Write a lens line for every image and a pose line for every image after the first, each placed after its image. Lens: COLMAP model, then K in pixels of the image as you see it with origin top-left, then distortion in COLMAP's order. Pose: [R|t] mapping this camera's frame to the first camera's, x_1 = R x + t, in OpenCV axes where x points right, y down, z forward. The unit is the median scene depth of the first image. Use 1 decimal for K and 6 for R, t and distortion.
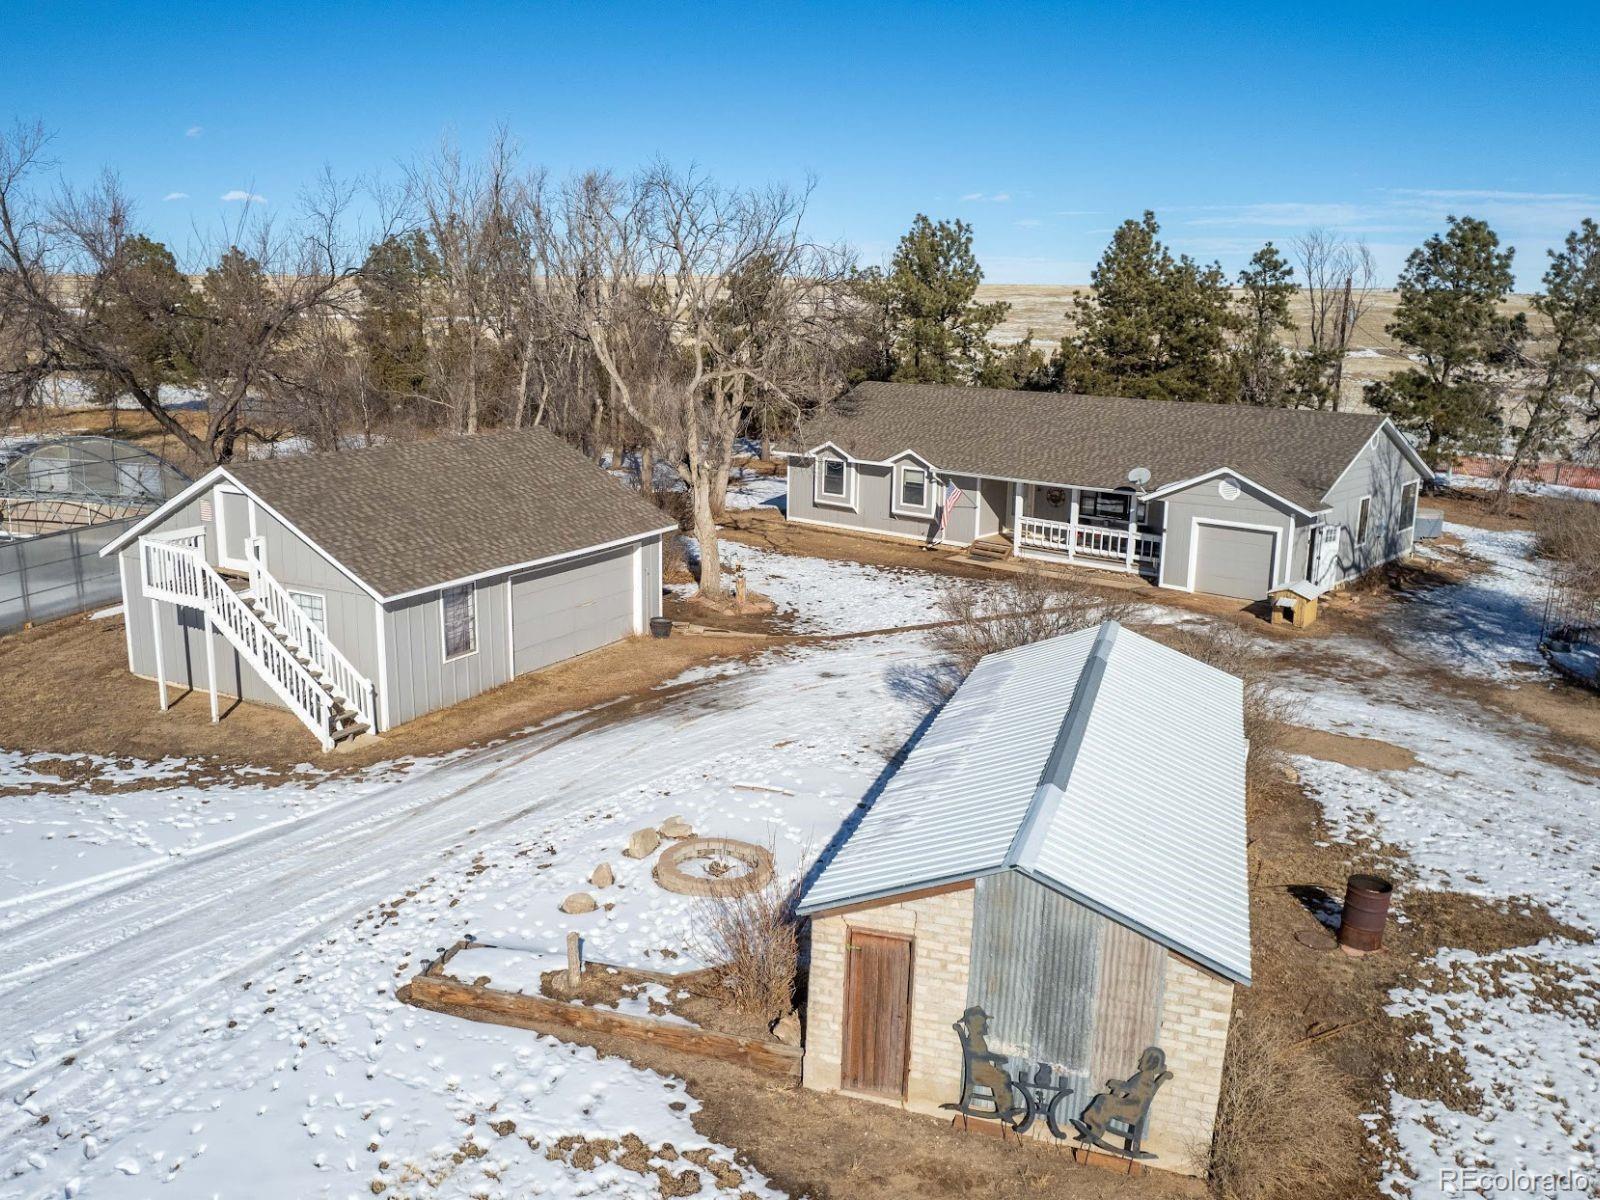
lens RADIAL K [[1350.8, 0, 782.5], [0, 1350.8, 596.3], [0, 0, 1]] dist [-0.038431, 0.010767]
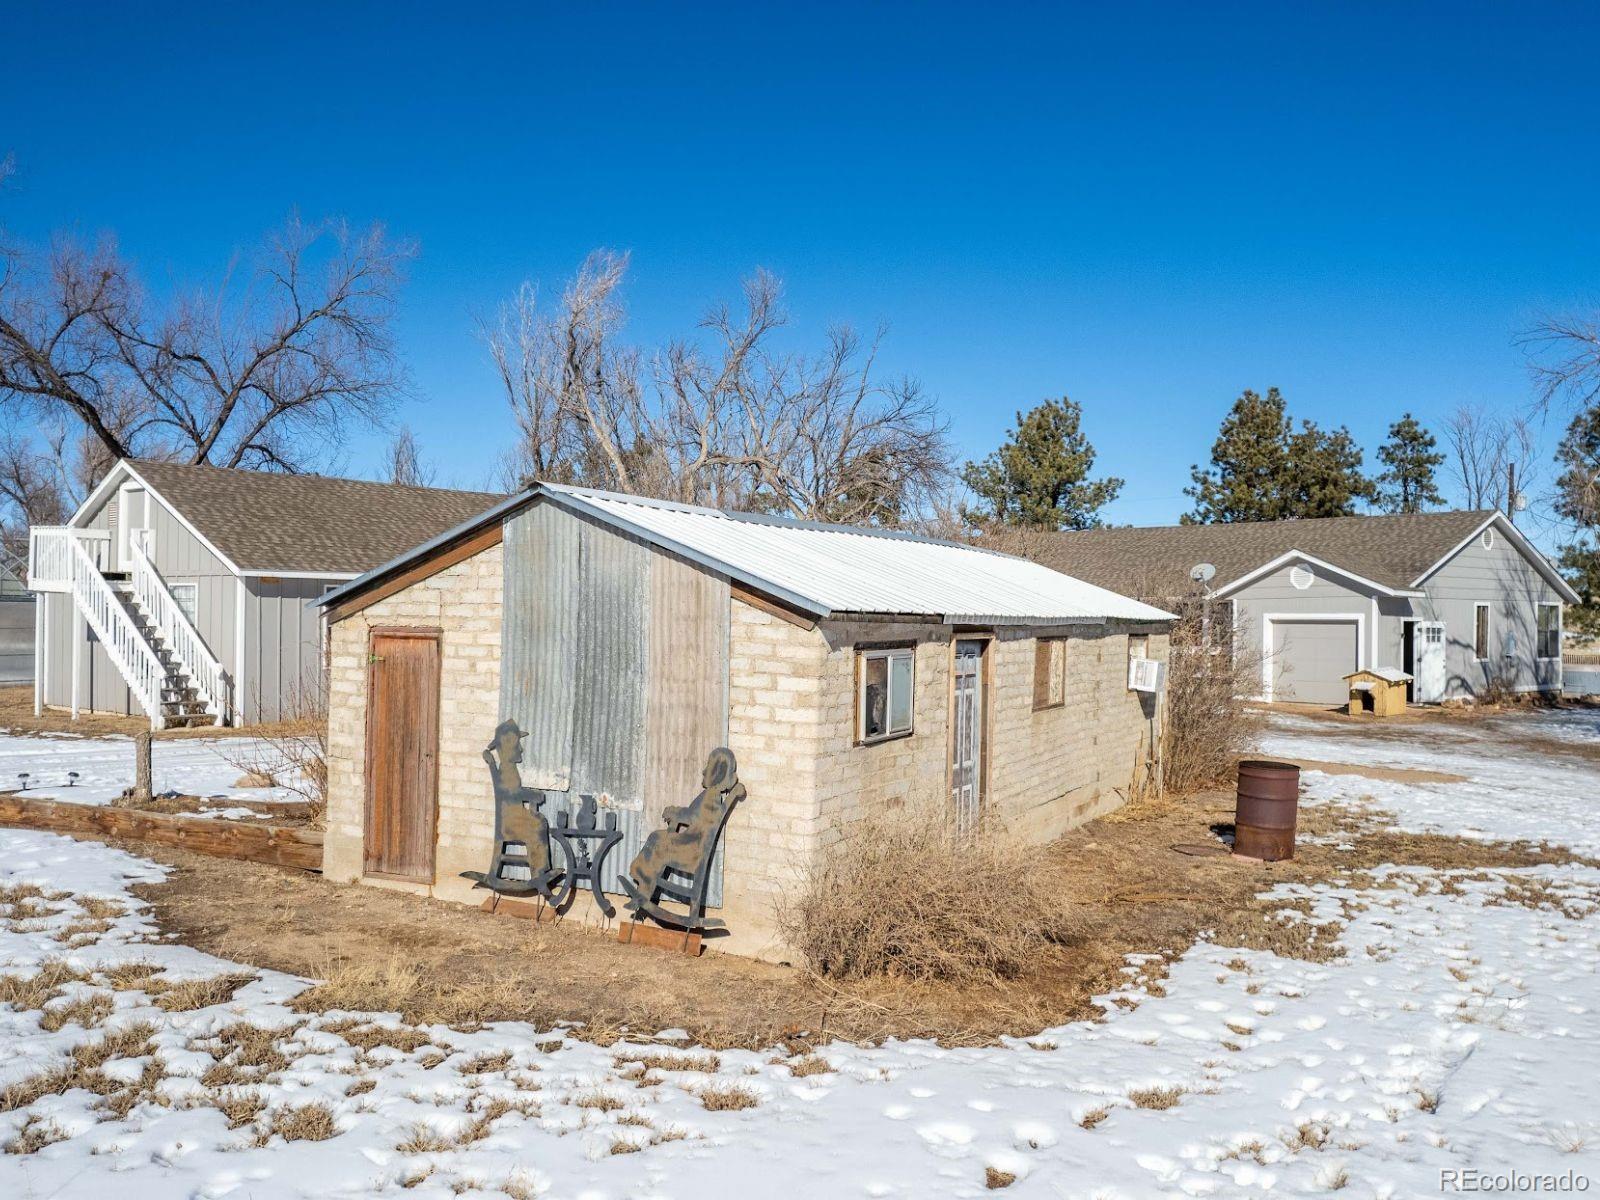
lens RADIAL K [[1350.8, 0, 799.1], [0, 1350.8, 601.2], [0, 0, 1]] dist [-0.038431, 0.010767]
pose [[0.988583, -0.006217, -0.150546, 0.384219], [-0.028105, 0.974005, -0.224775, 0.382778], [0.148030, 0.226440, 0.962711, 0.320021]]
